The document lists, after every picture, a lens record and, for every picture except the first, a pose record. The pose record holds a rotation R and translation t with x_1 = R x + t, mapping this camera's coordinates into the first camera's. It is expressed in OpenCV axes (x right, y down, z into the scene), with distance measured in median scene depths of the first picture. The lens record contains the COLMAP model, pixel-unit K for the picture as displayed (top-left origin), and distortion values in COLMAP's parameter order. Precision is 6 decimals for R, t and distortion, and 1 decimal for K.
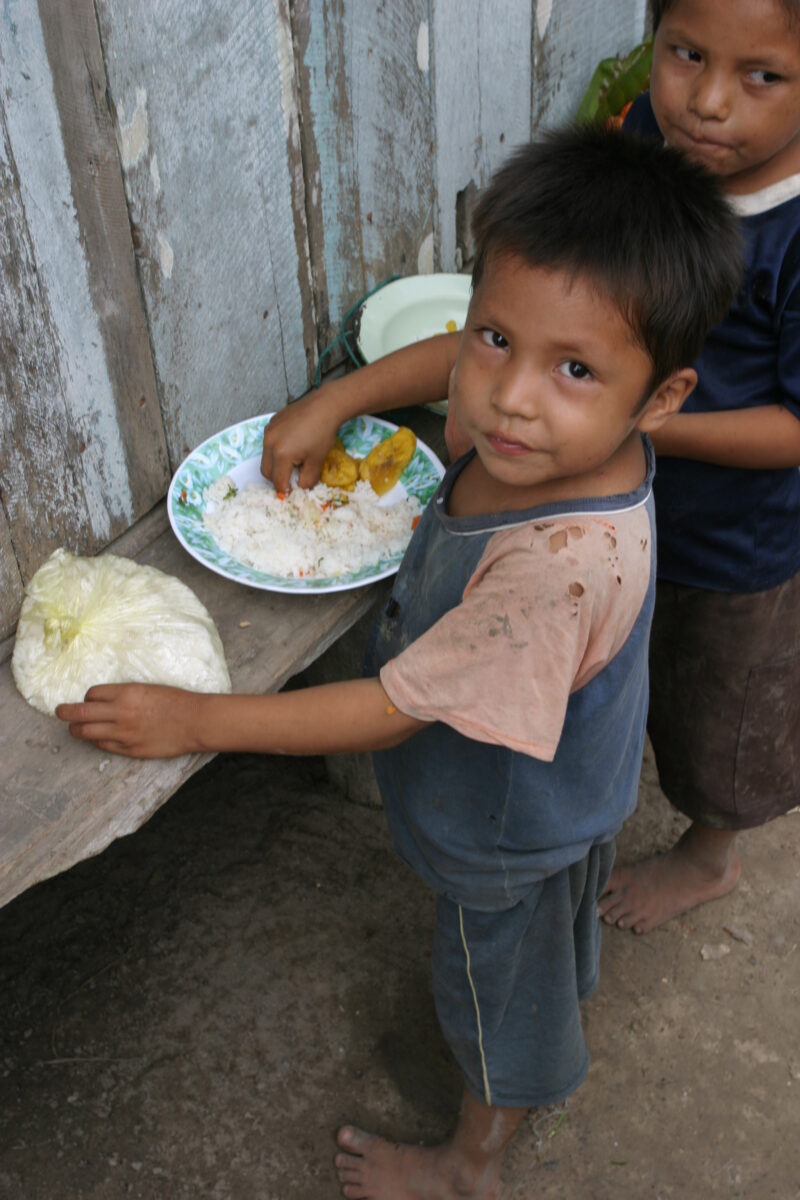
lens RADIAL K [[1656.2, 0, 400.0], [0, 1656.2, 600.0], [0, 0, 1]] dist [-0.003907, 0.043733]
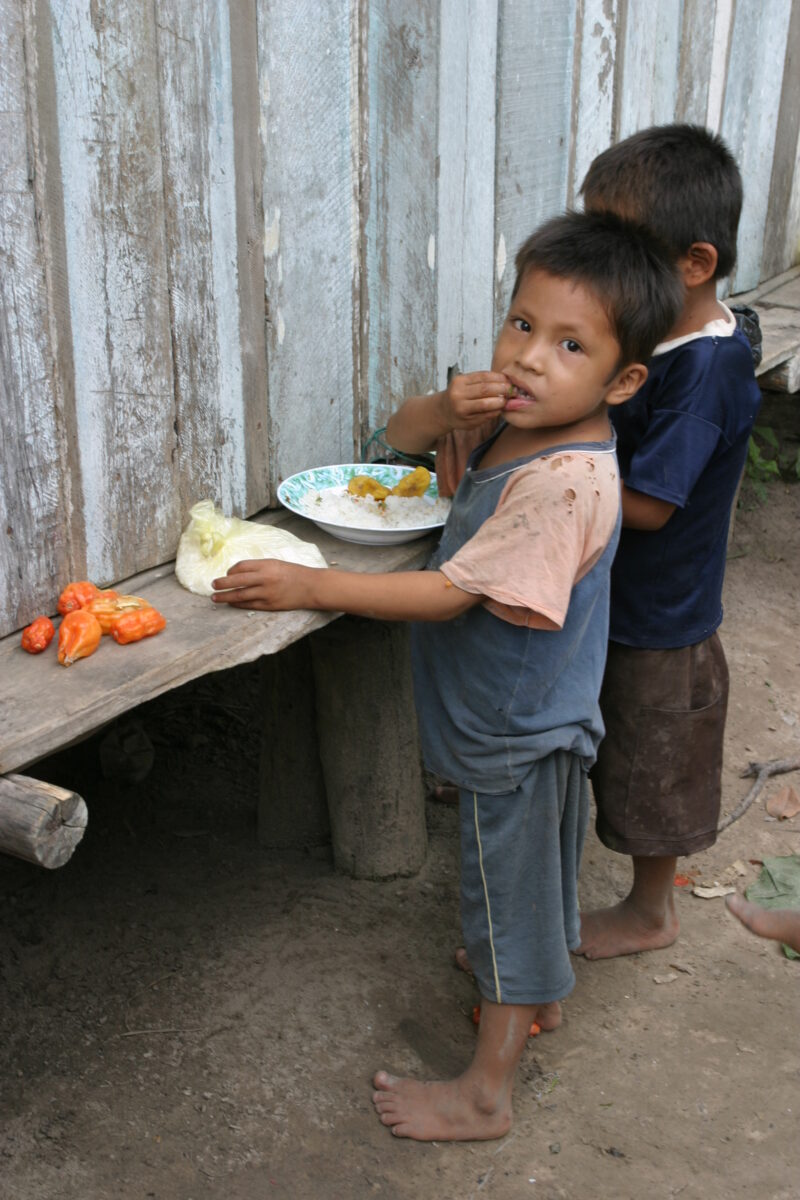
lens RADIAL K [[1700.0, 0, 400.0], [0, 1700.0, 600.0], [0, 0, 1]] dist [0.020855, -0.027705]
pose [[0.995233, 0.007635, 0.097226, -0.160951], [0.029088, 0.928317, -0.370649, 0.525590], [-0.093086, 0.371710, 0.923670, -0.299159]]
